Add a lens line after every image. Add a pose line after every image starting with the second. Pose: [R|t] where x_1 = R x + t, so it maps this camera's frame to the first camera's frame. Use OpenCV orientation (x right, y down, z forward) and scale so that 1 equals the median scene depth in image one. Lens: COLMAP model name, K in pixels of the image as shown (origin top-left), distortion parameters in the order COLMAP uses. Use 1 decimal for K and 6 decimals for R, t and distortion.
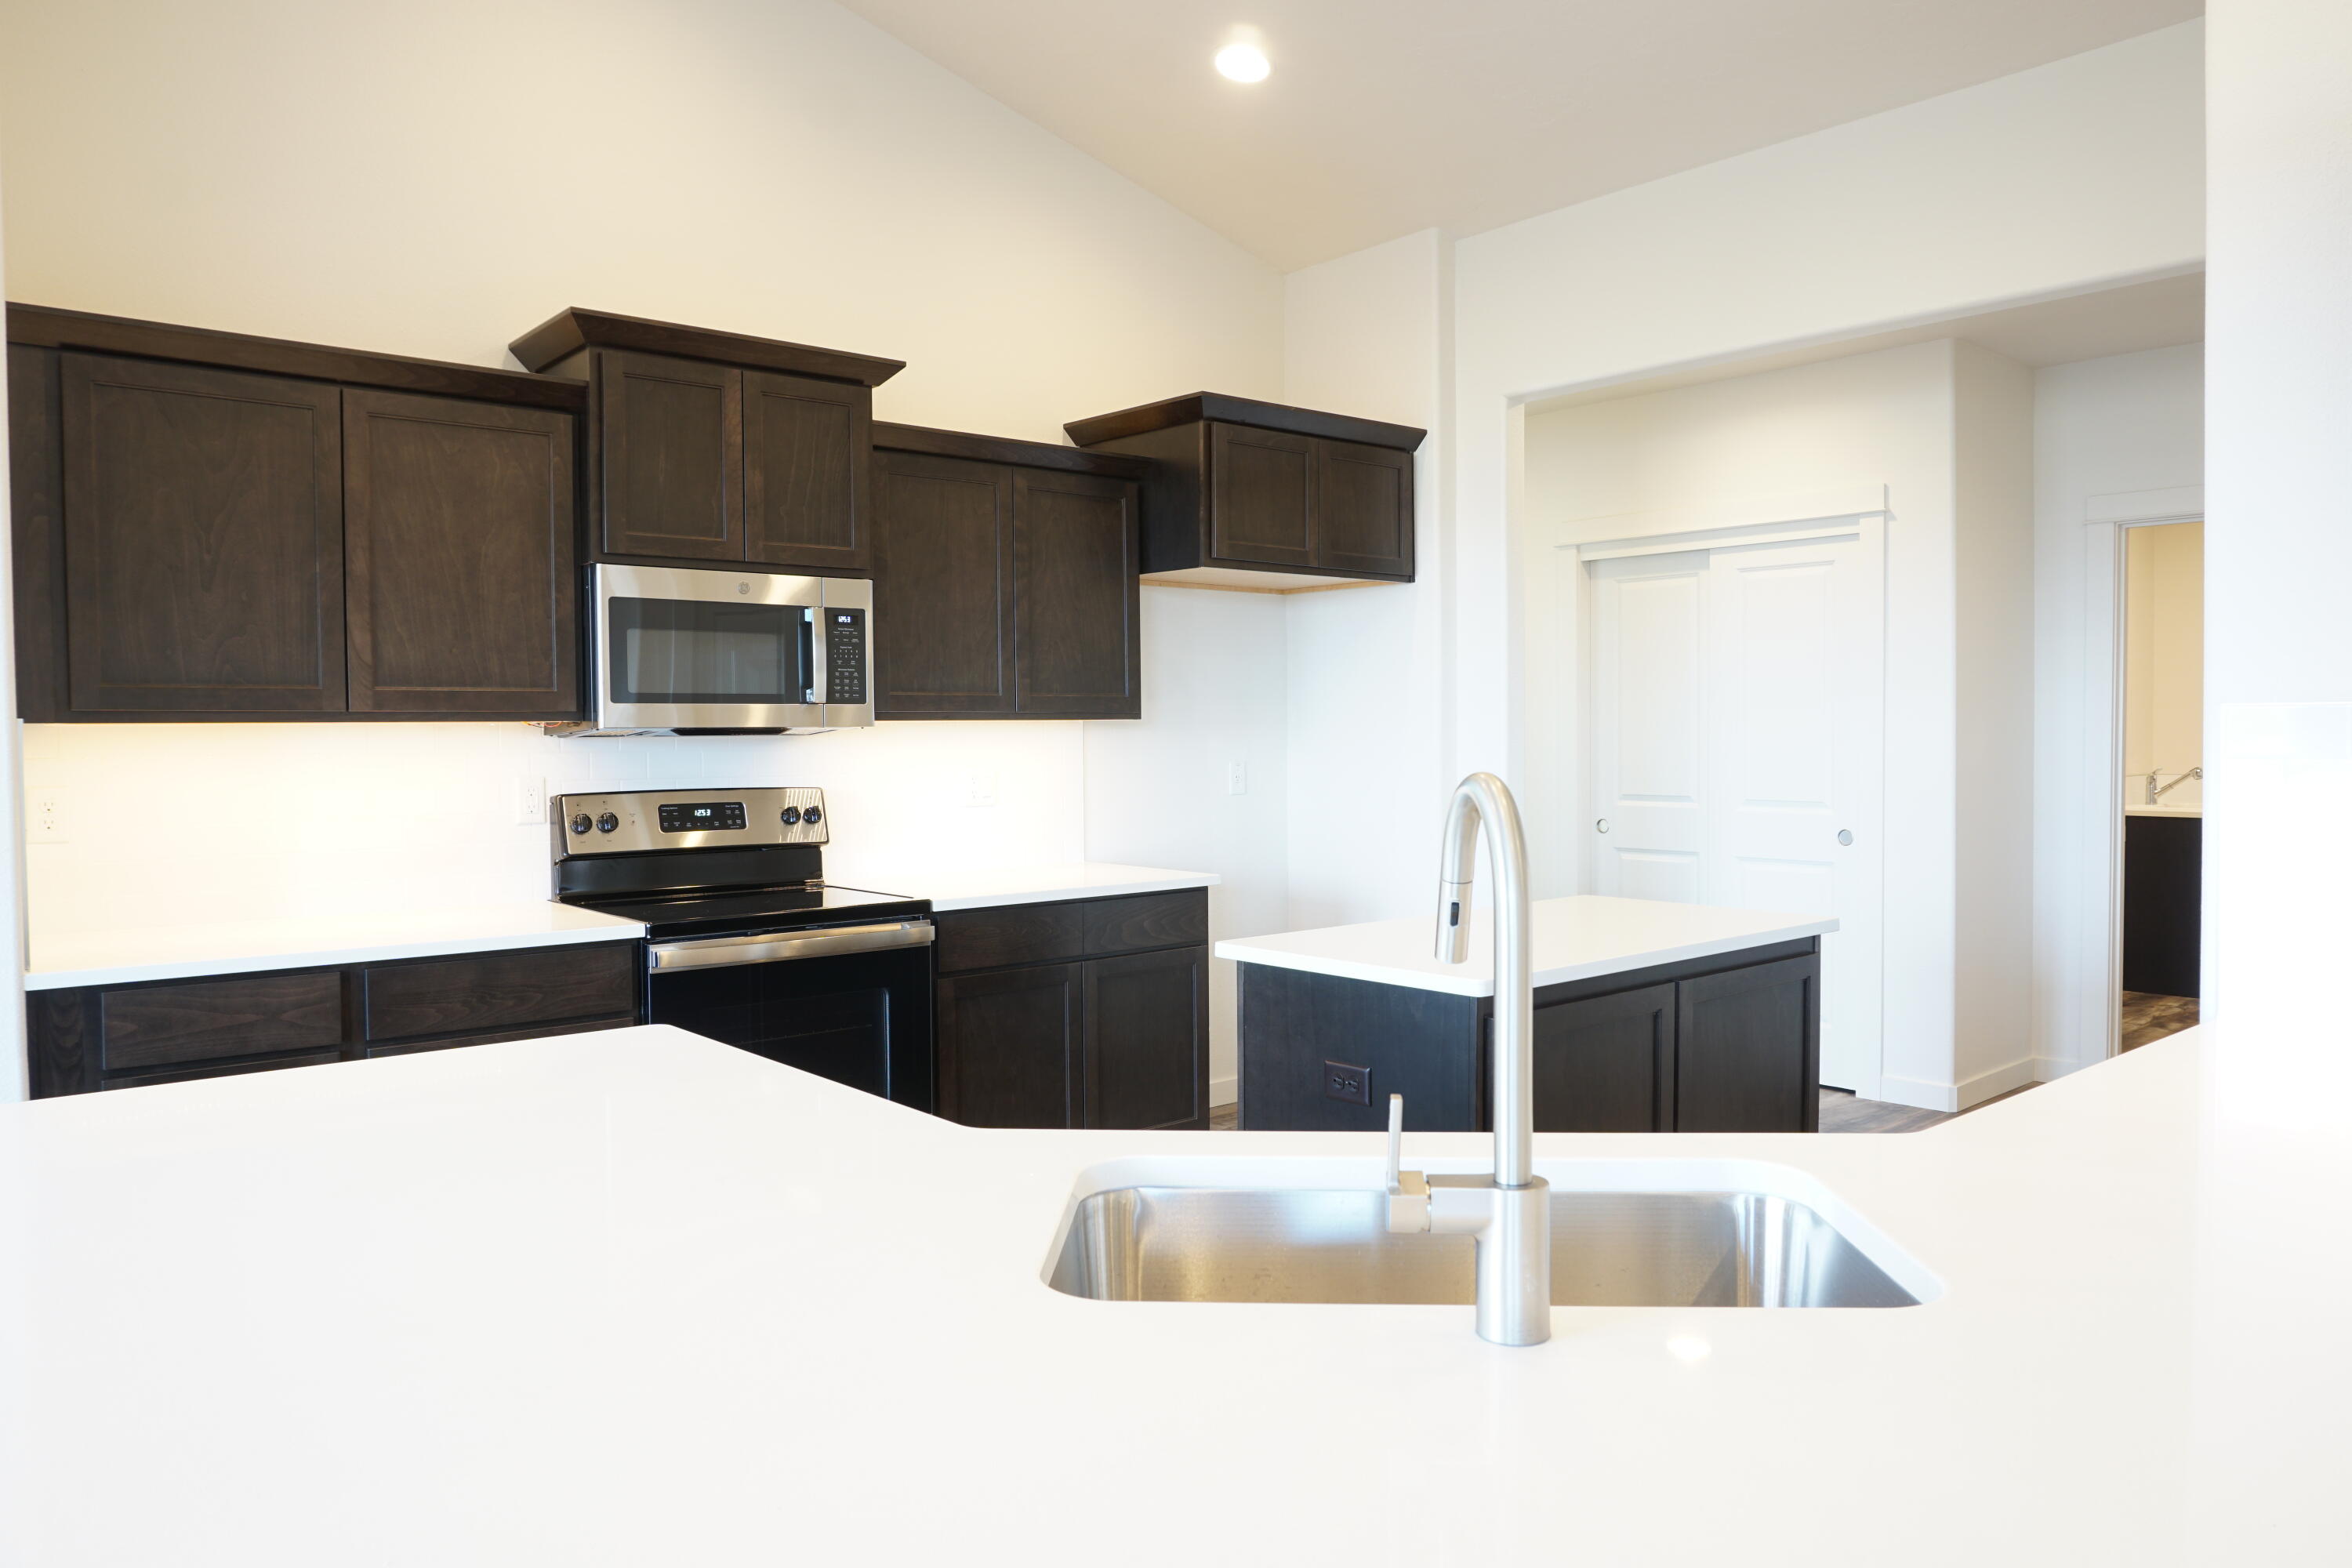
lens RADIAL K [[1573.9, 0, 1165.3], [0, 1573.9, 775.5], [0, 0, 1]] dist [-0.044758, 0.029516]
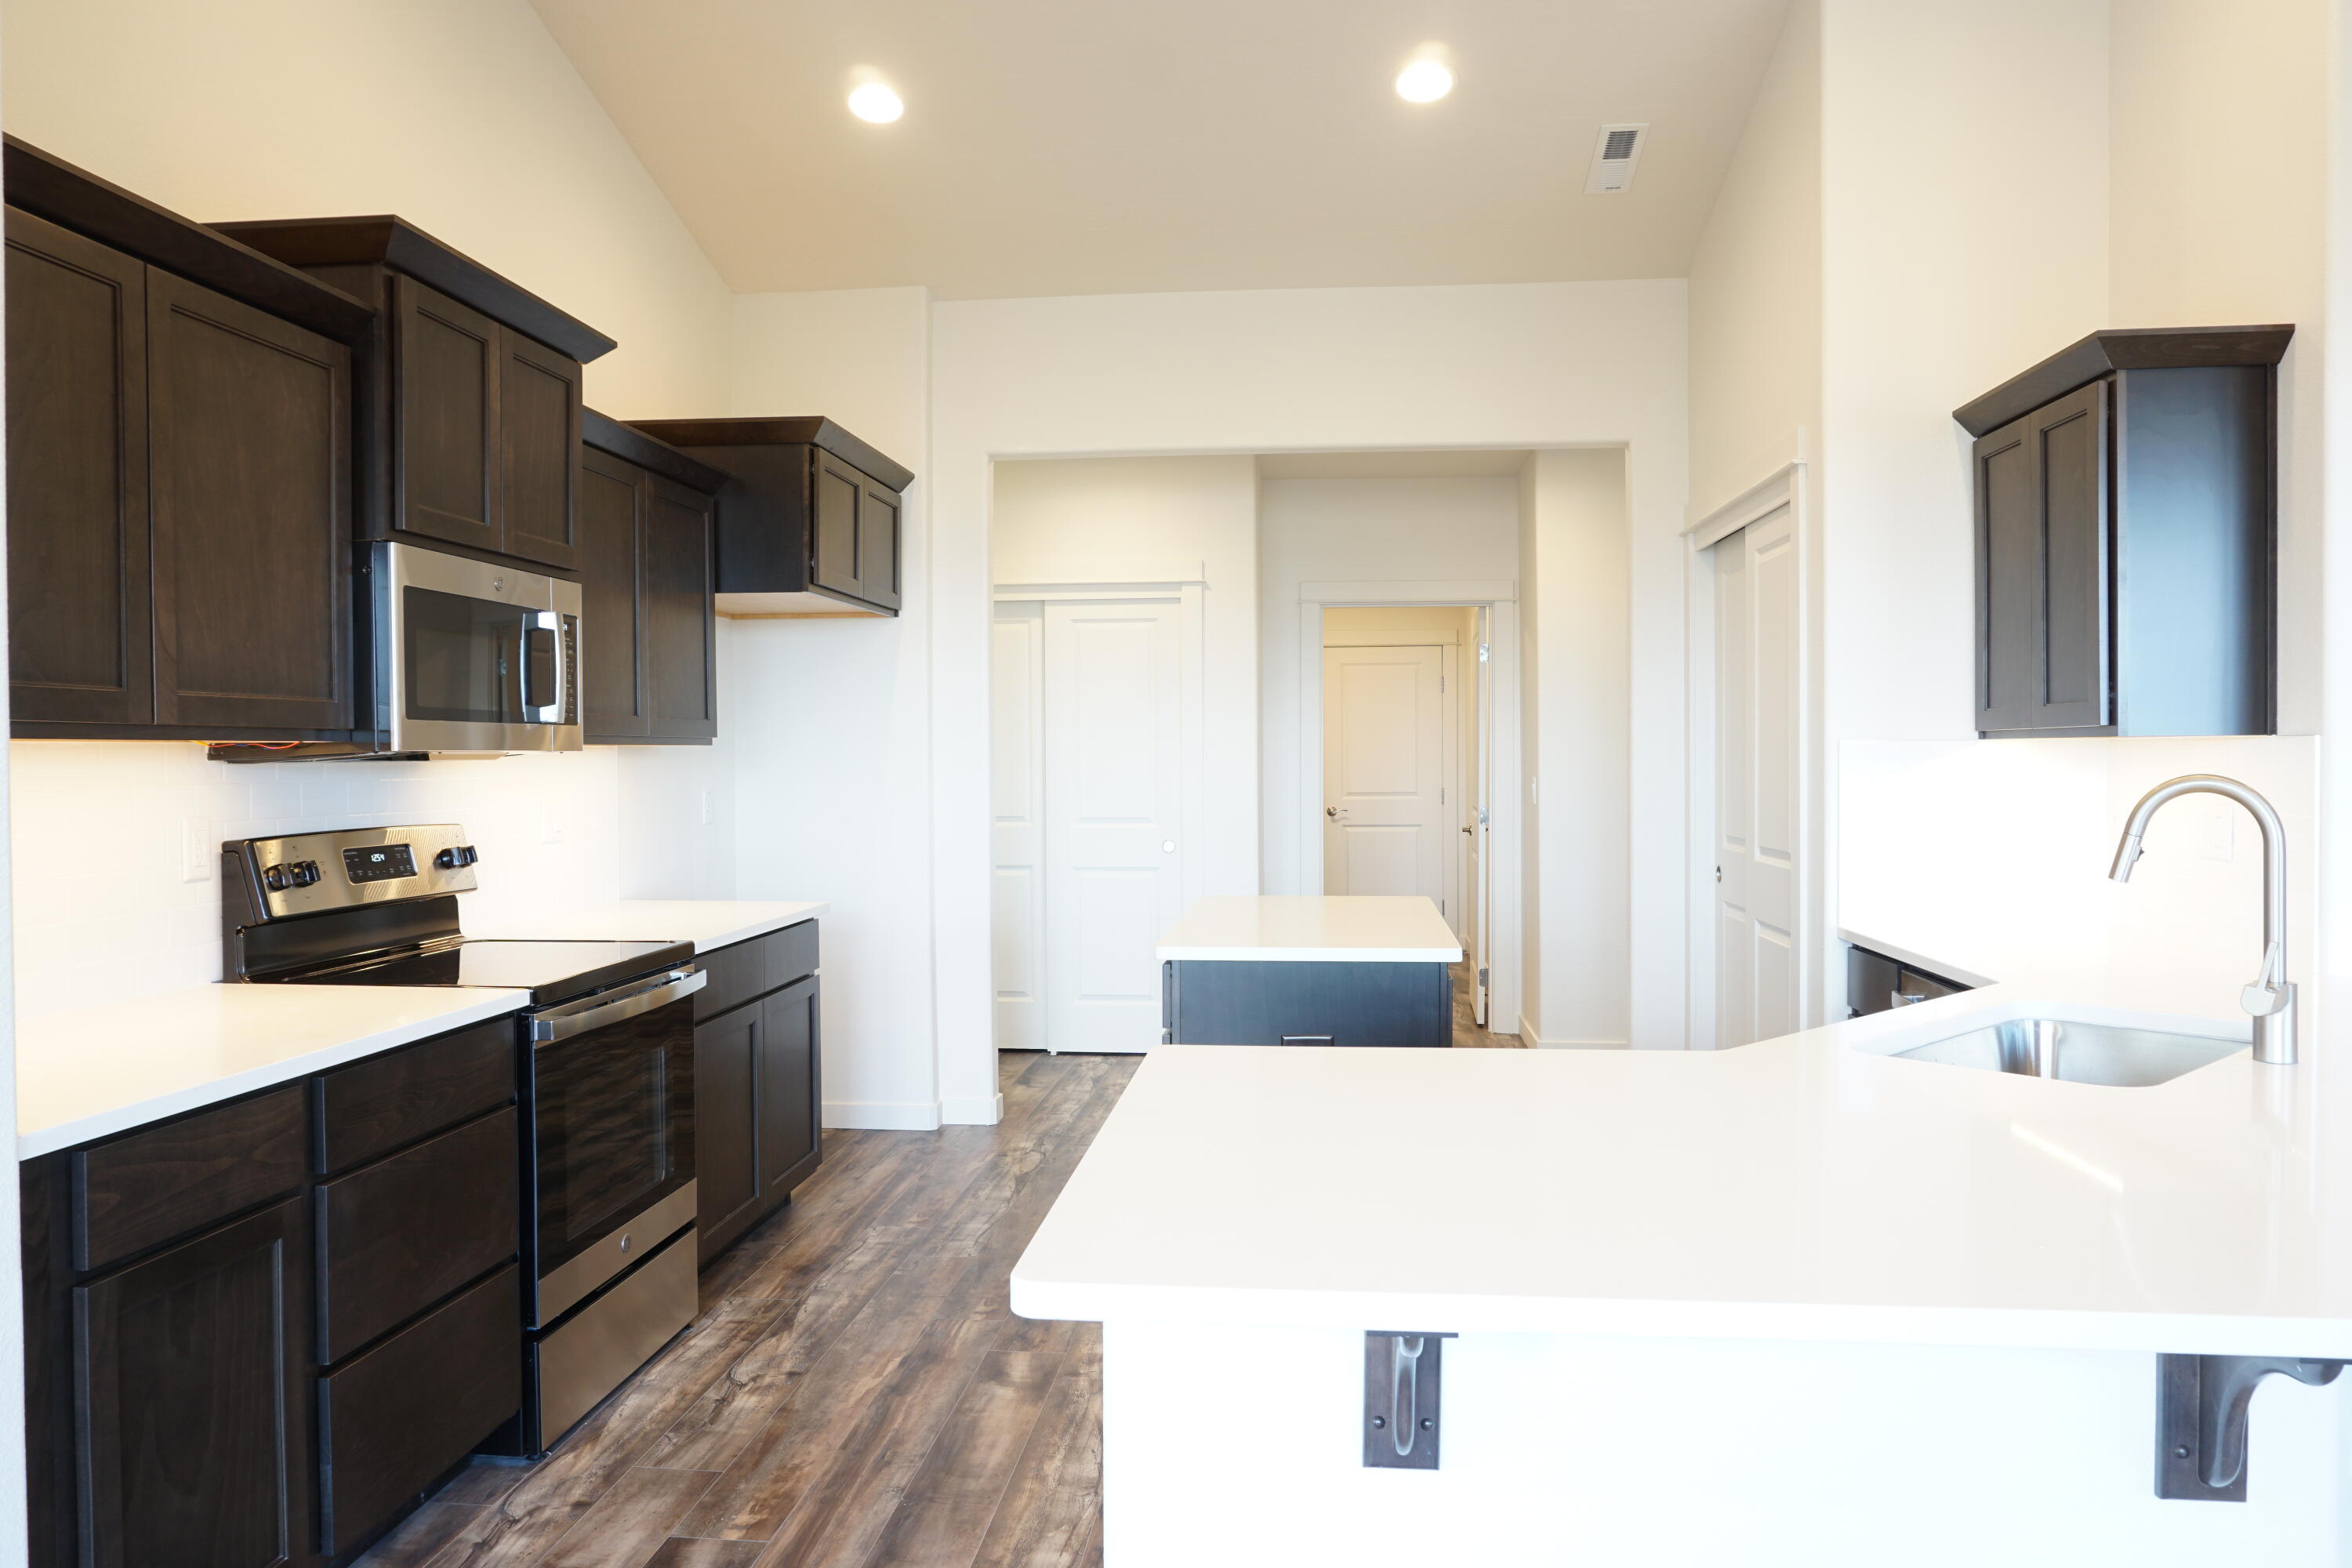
lens RADIAL K [[1573.9, 0, 1176.0], [0, 1573.9, 778.6], [0, 0, 1]] dist [-0.044758, 0.029516]
pose [[0.722426, -0.007671, 0.691406, -0.569848], [0.020326, 0.999742, -0.010146, -0.000249], [-0.691149, 0.021383, 0.722396, 0.149783]]
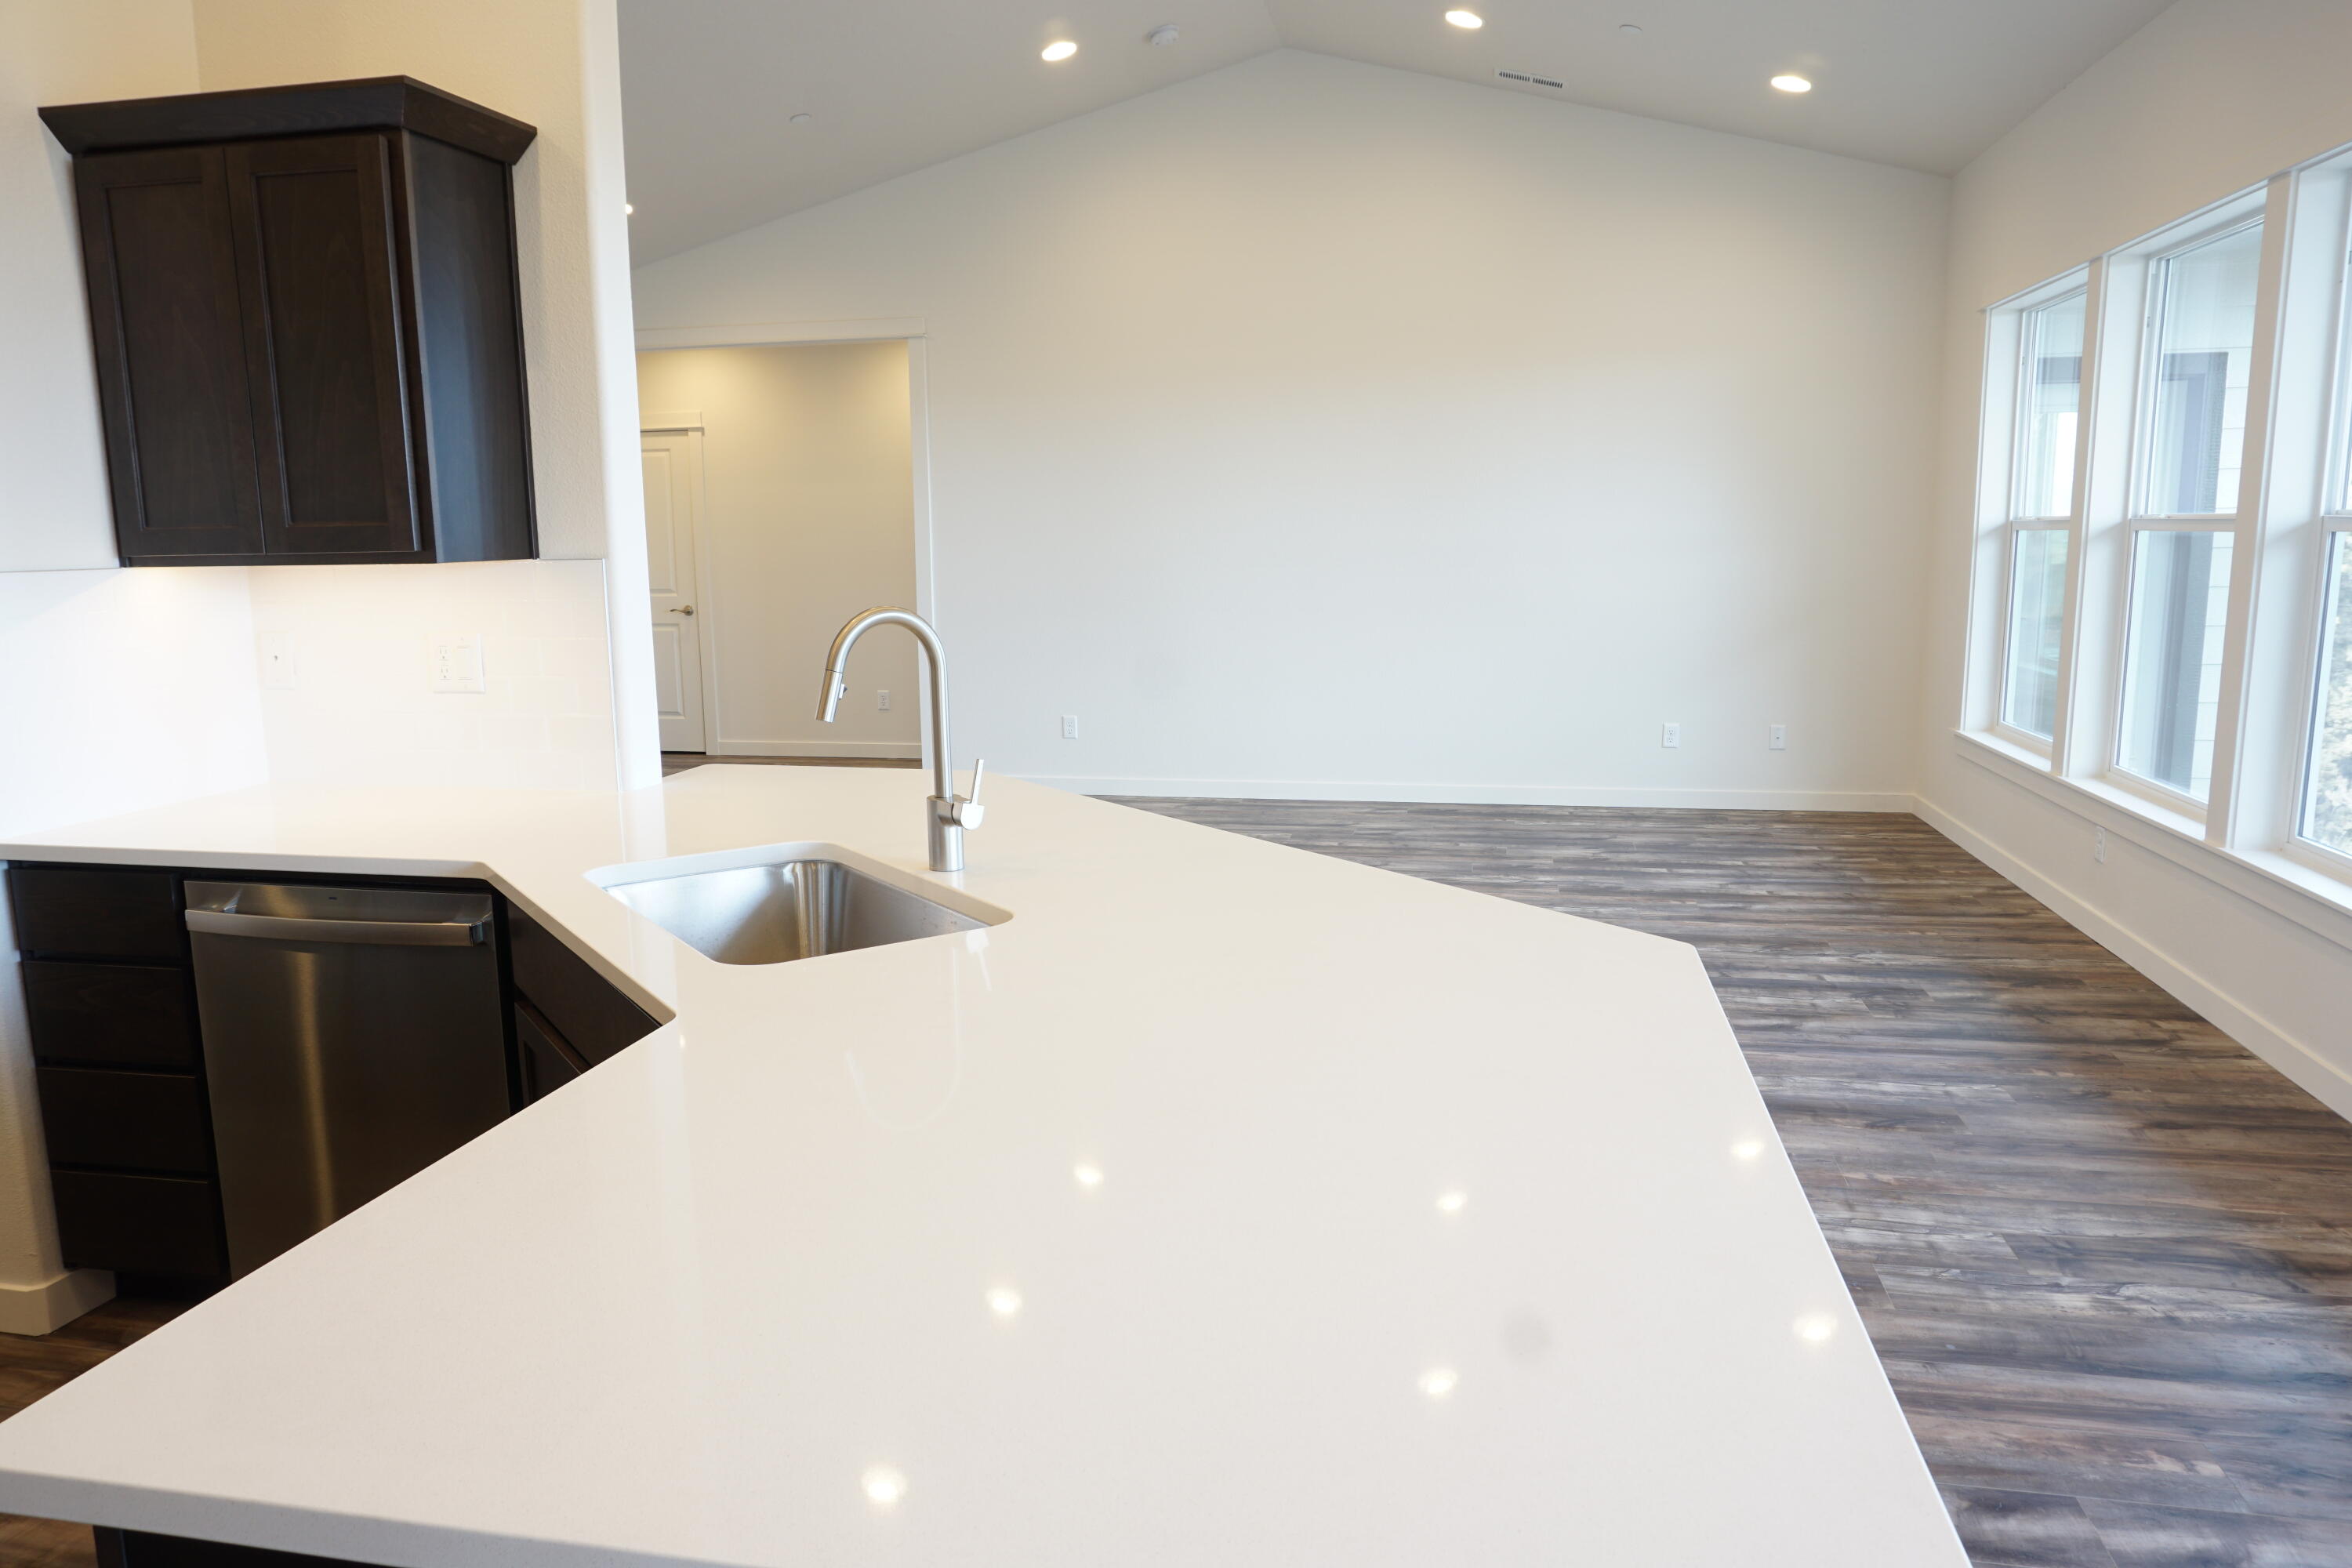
lens RADIAL K [[1573.9, 0, 1195.8], [0, 1573.9, 780.3], [0, 0, 1]] dist [-0.044758, 0.029516]
pose [[-0.614952, -0.113015, 0.780424, -0.444791], [0.037455, 0.984374, 0.172063, -0.031351], [-0.787675, 0.135042, -0.601109, 0.547353]]
